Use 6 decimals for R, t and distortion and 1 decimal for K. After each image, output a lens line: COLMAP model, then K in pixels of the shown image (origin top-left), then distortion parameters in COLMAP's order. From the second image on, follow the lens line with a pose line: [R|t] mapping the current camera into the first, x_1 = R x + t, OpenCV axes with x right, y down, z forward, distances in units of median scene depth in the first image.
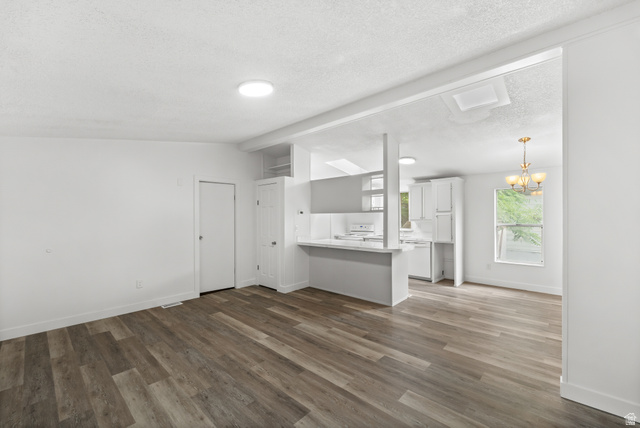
lens RADIAL K [[266.3, 0, 323.3], [0, 266.3, 214.6], [0, 0, 1]] dist [0.000740, -0.000324]
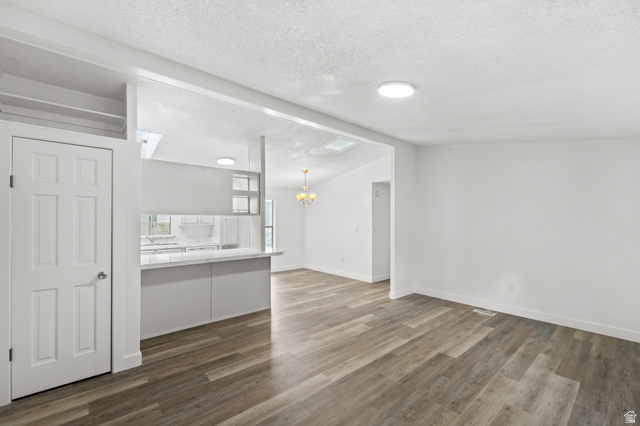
lens RADIAL K [[267.4, 0, 322.7], [0, 267.4, 219.4], [0, 0, 1]] dist [0.000295, -0.000328]
pose [[0.117669, 0.003883, 0.993045, -0.906064], [-0.009794, 0.999948, -0.002750, 0.006146], [-0.993005, -0.009402, 0.117700, 0.835710]]
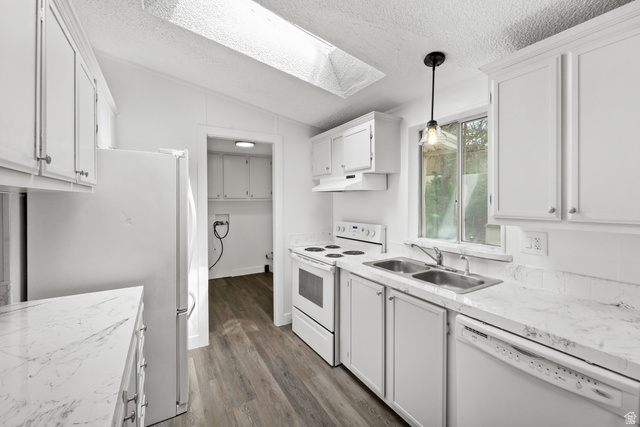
lens RADIAL K [[266.3, 0, 320.5], [0, 266.3, 201.6], [0, 0, 1]] dist [0.000740, -0.000324]
pose [[0.950930, 0.000952, -0.309404, 0.474309], [0.003058, 0.999917, 0.012476, 0.004952], [0.309391, -0.012810, 0.950849, 1.368688]]
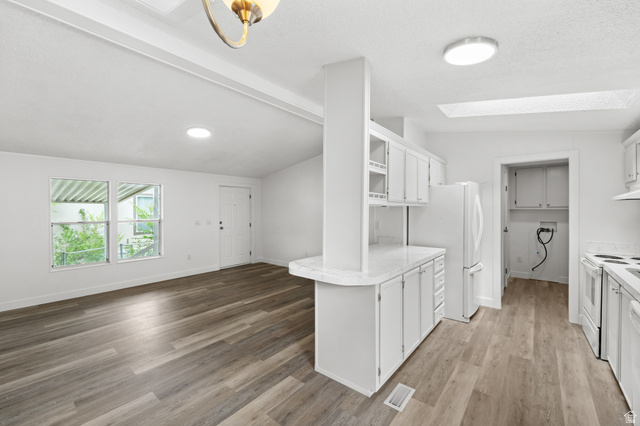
lens RADIAL K [[267.4, 0, 320.4], [0, 267.4, 212.4], [0, 0, 1]] dist [0.000295, -0.000328]
pose [[0.034494, 0.009374, -0.999361, 1.007131], [0.011220, 0.999889, 0.009766, 0.005602], [0.999342, -0.011549, 0.034385, 1.214675]]
